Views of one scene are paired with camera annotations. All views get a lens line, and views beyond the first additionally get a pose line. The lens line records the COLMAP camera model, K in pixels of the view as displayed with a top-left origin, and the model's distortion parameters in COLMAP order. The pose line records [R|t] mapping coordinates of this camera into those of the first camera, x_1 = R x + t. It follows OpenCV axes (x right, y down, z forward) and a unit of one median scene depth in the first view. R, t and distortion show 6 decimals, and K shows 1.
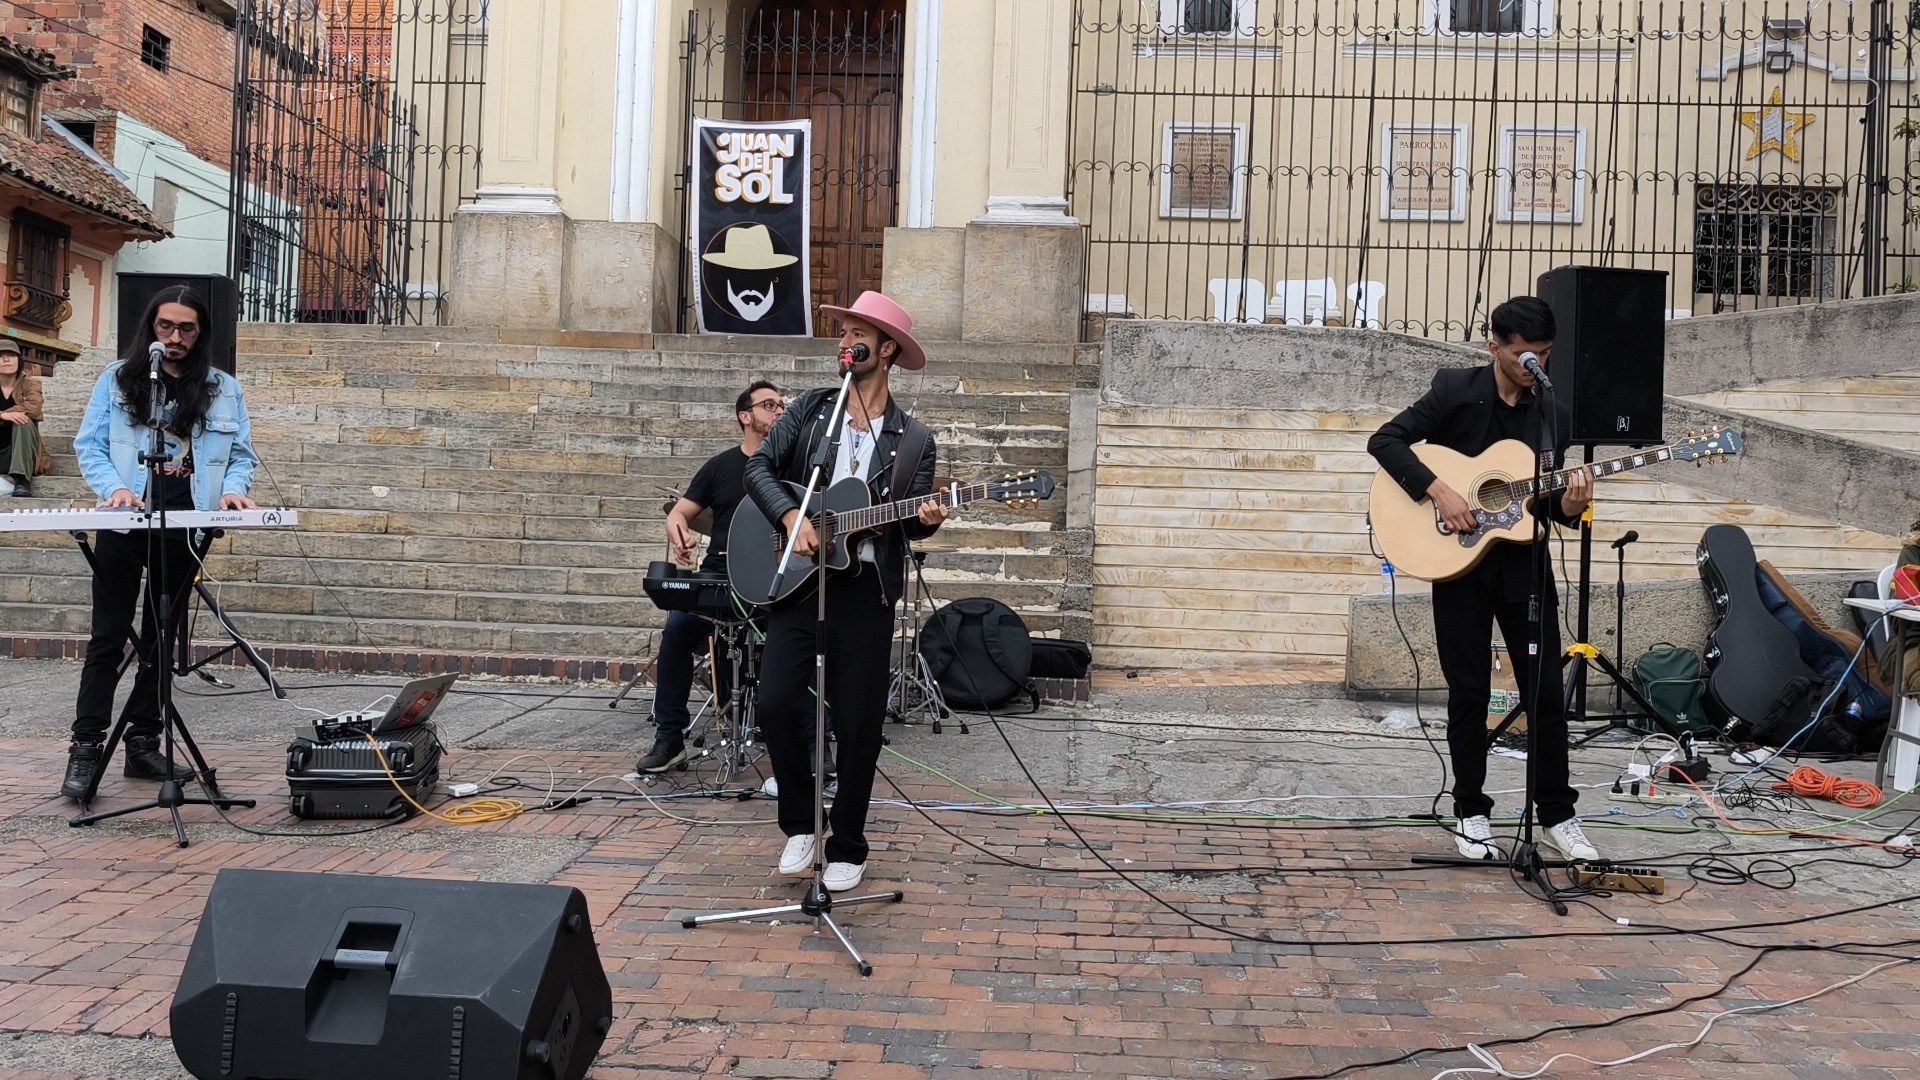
lens RADIAL K [[1626.1, 0, 965.6], [0, 1626.1, 535.0], [0, 0, 1]] dist [0.093392, -0.211667]
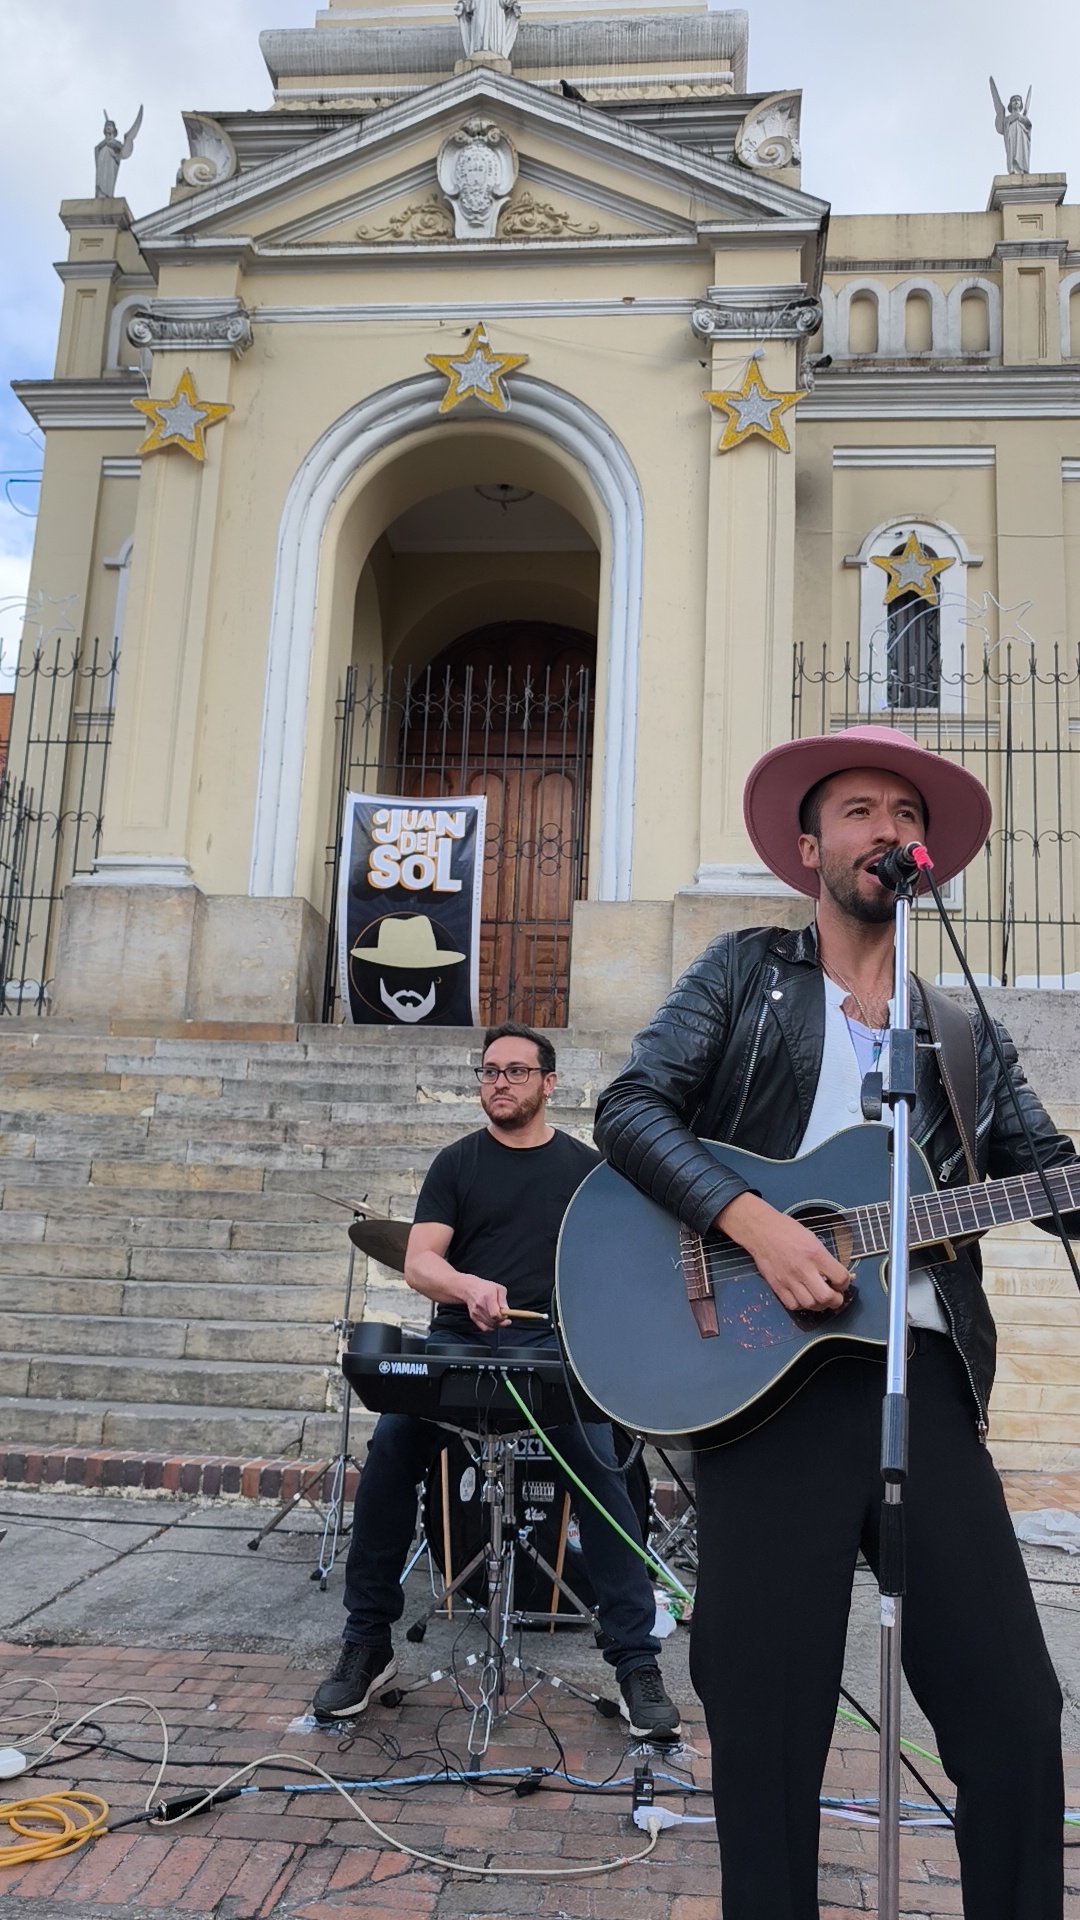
lens RADIAL K [[1627.9, 0, 539.6], [0, 1627.9, 959.1], [0, 0, 1]] dist [0.114095, -0.328095]
pose [[0.999800, 0.001085, -0.019965, -0.070979], [-0.004845, 0.981914, -0.189267, -0.000273], [0.019398, 0.189326, 0.981723, 0.253591]]
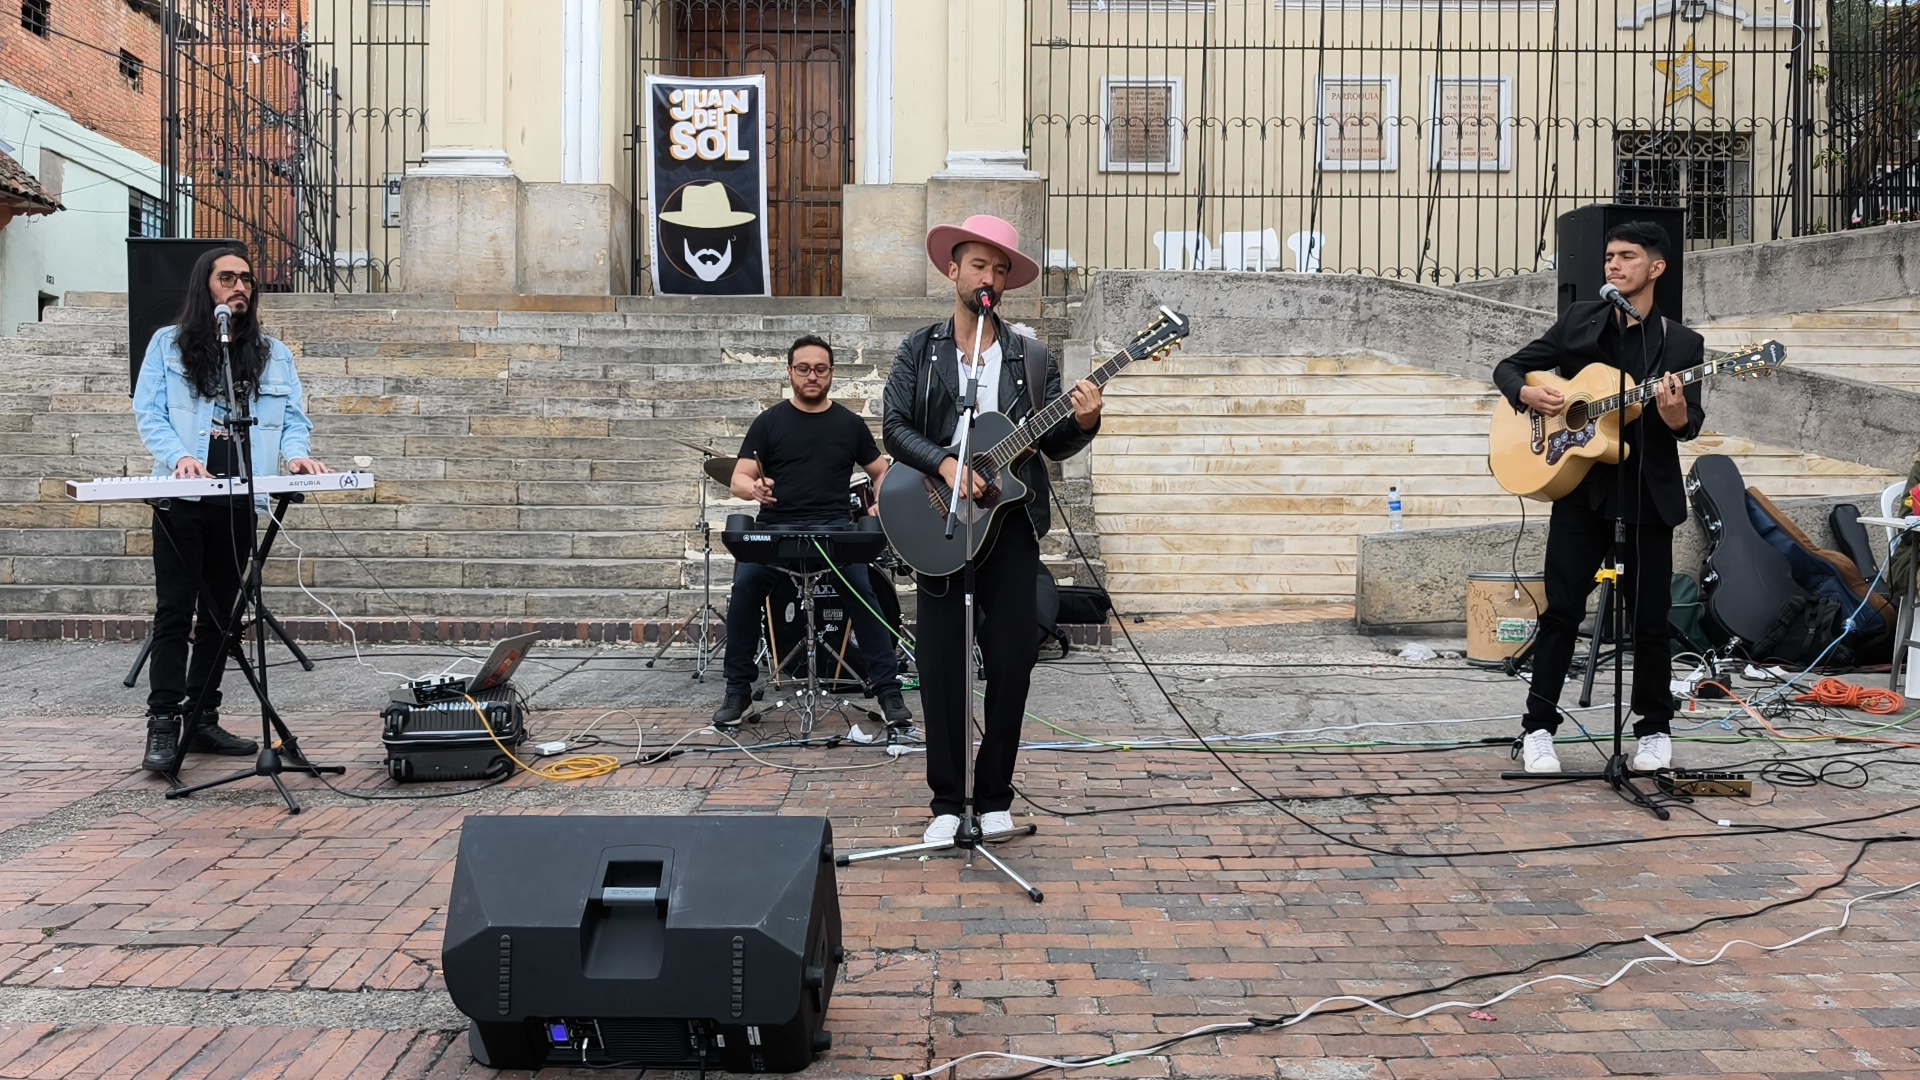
lens RADIAL K [[1627.0, 0, 965.6], [0, 1627.0, 535.8], [0, 0, 1]] dist [0.080266, -0.172902]
pose [[0.997237, -0.030792, 0.067605, -0.068921], [0.029226, 0.999284, 0.024030, 0.005445], [-0.068297, -0.021988, 0.997423, -0.005822]]
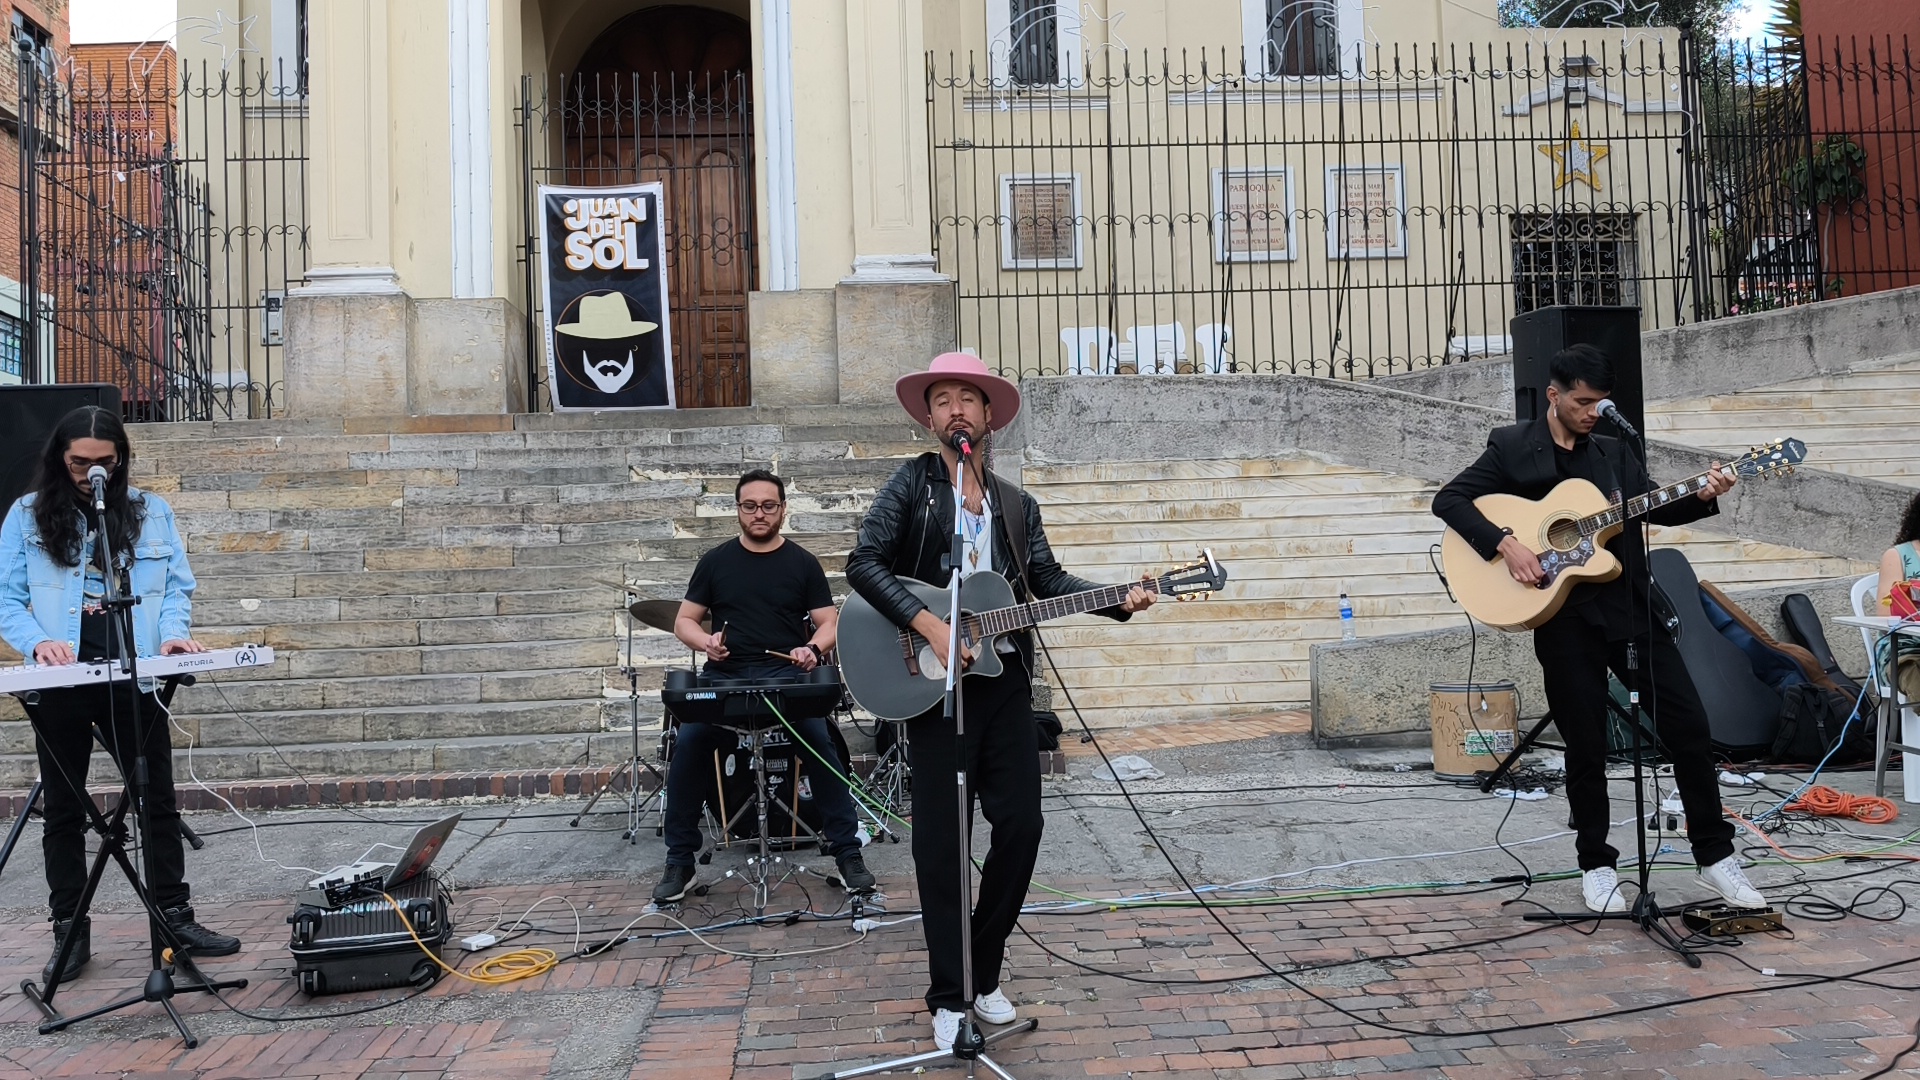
lens RADIAL K [[1625.0, 0, 964.1], [0, 1625.0, 537.2], [0, 0, 1]] dist [0.101617, -0.290691]
pose [[0.988844, -0.064875, 0.134085, -0.087234], [0.068625, 0.997365, -0.023529, -0.015962], [-0.132205, 0.032468, 0.990690, 0.037732]]
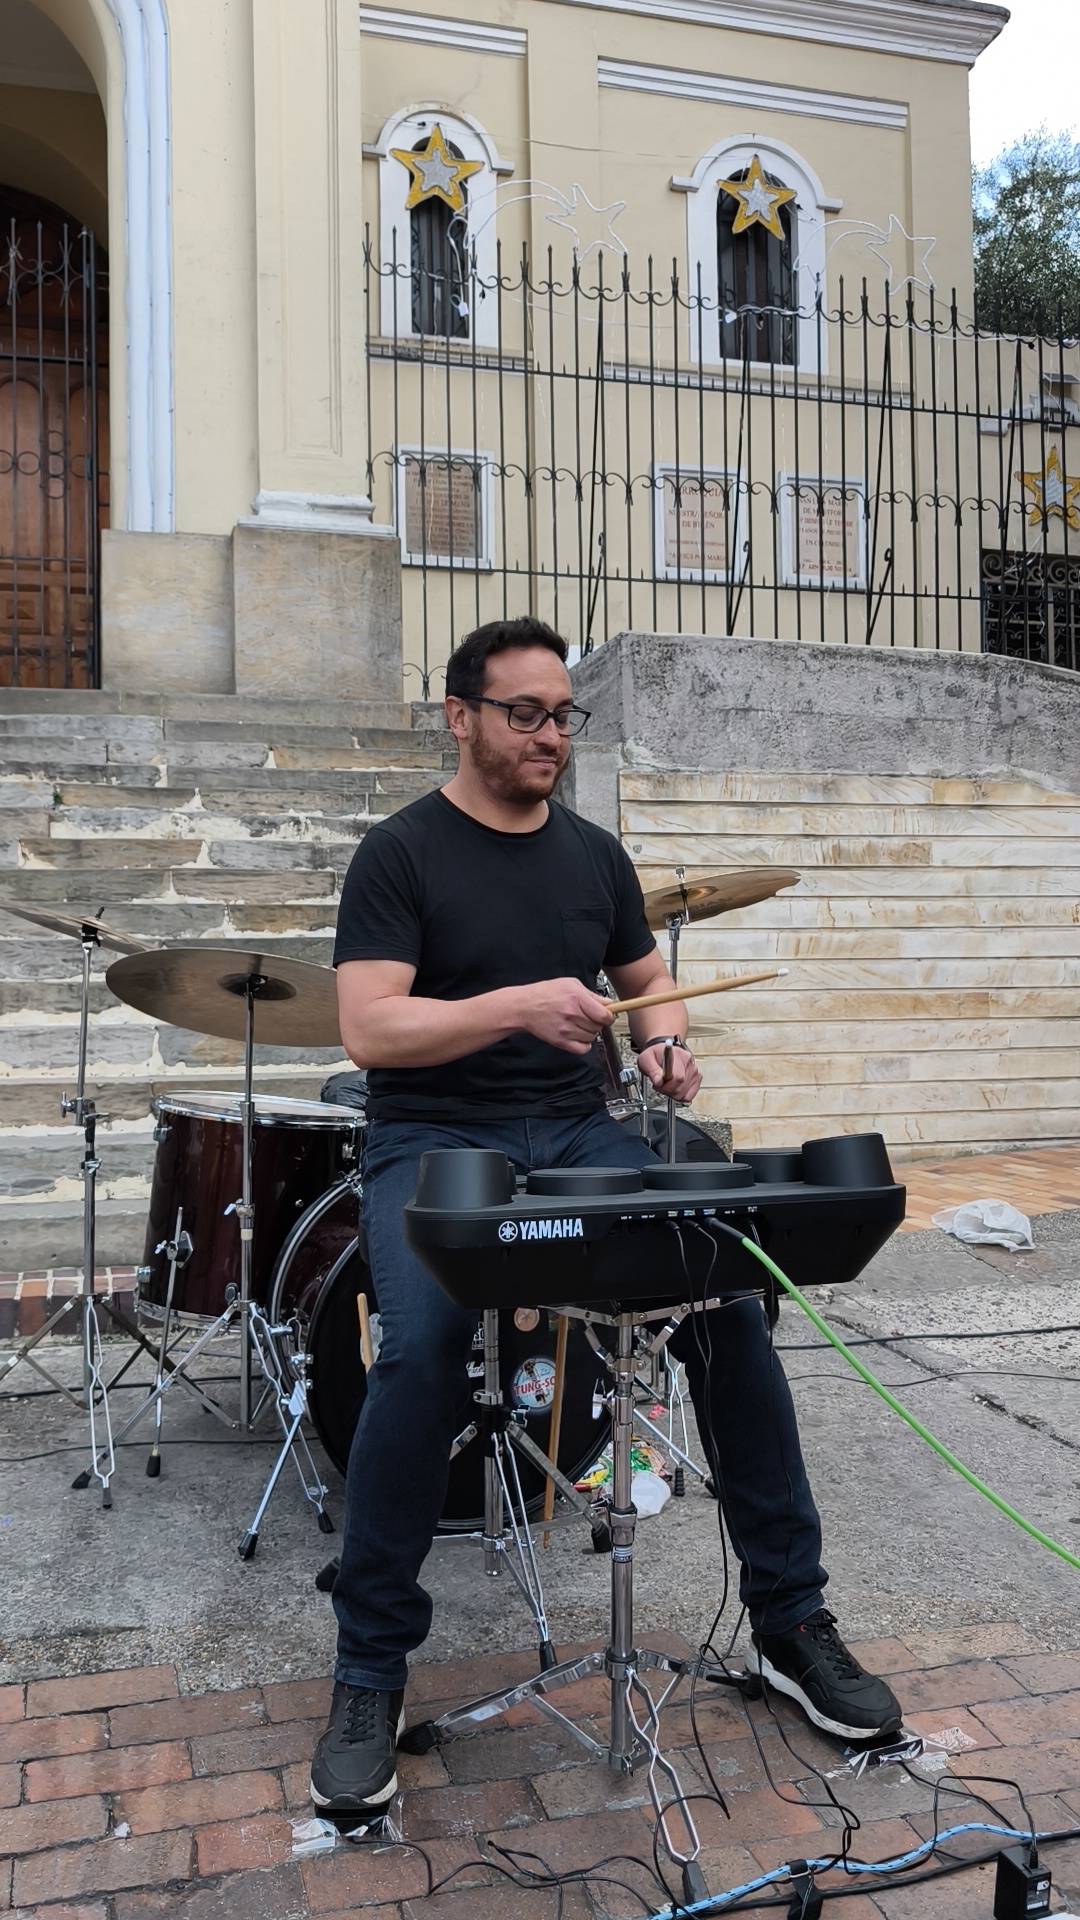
lens RADIAL K [[1636.7, 0, 541.4], [0, 1636.7, 953.4], [0, 0, 1]] dist [0.048829, -0.075772]
pose [[0.939028, -0.040481, 0.341449, -0.164103], [0.042190, 0.999107, 0.002423, -0.012068], [-0.341242, 0.012130, 0.939897, 0.424666]]
